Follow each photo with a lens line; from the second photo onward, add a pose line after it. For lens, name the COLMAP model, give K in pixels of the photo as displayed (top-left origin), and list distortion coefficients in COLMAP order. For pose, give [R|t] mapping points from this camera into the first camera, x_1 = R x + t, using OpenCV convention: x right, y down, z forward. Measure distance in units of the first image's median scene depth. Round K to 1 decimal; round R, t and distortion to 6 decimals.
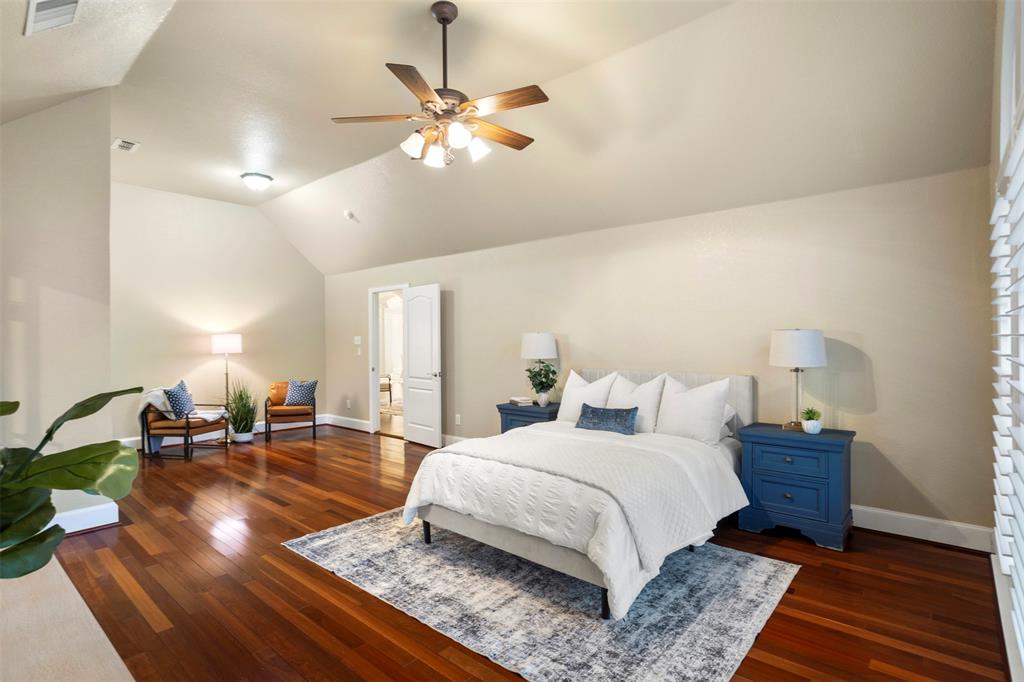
lens RADIAL K [[514.5, 0, 513.0], [0, 514.5, 340.7], [0, 0, 1]] dist [-0.042970, 0.022972]
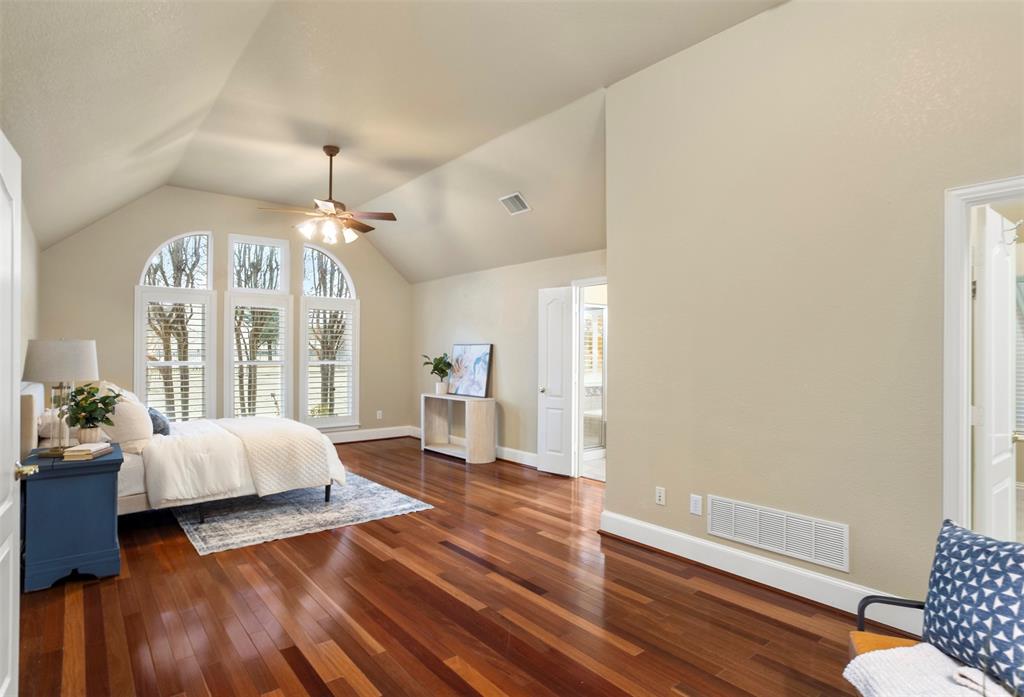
lens RADIAL K [[555.1, 0, 511.4], [0, 555.1, 350.0], [0, 0, 1]] dist [-0.000720, -0.000019]
pose [[-0.986638, 0.012462, 0.162449, -0.850853], [0.012462, 0.999922, -0.001021, 0.004595], [-0.162449, 0.001017, -0.986716, 2.267476]]
